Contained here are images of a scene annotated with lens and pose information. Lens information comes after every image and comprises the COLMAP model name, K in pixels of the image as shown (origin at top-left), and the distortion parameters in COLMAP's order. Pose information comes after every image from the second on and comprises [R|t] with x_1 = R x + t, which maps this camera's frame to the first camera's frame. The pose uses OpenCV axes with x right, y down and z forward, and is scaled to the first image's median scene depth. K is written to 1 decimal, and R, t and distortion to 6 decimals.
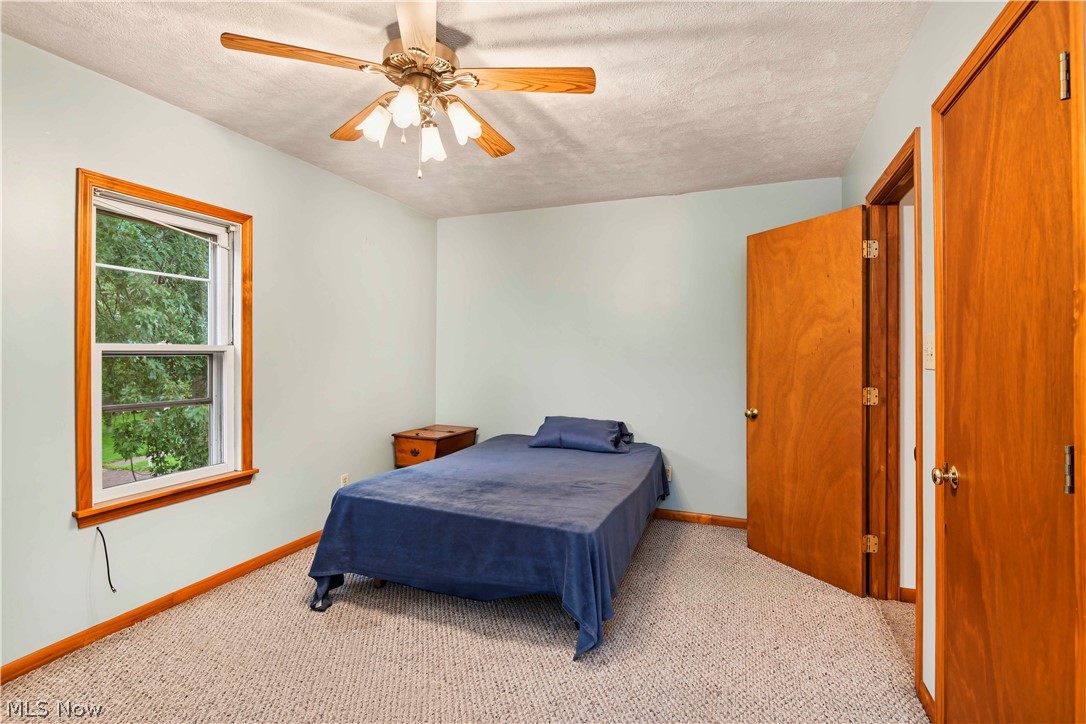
lens RADIAL K [[527.7, 0, 543.0], [0, 527.7, 362.0], [0, 0, 1]] dist [0.000246, -0.000326]
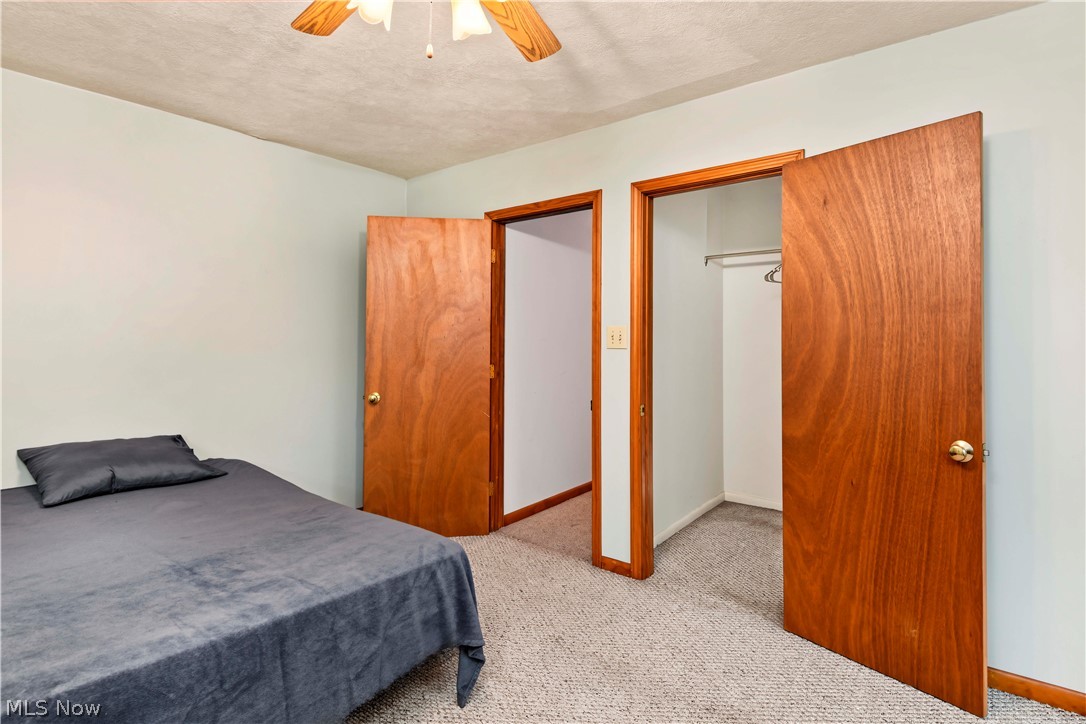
lens RADIAL K [[547.6, 0, 543.0], [0, 547.6, 333.1], [0, 0, 1]] dist [-0.000013, -0.000376]
pose [[0.288039, 0.011363, 0.957551, -0.558824], [0.008503, 0.999860, -0.014422, -0.007011], [-0.957581, 0.012297, 0.287902, 0.471845]]
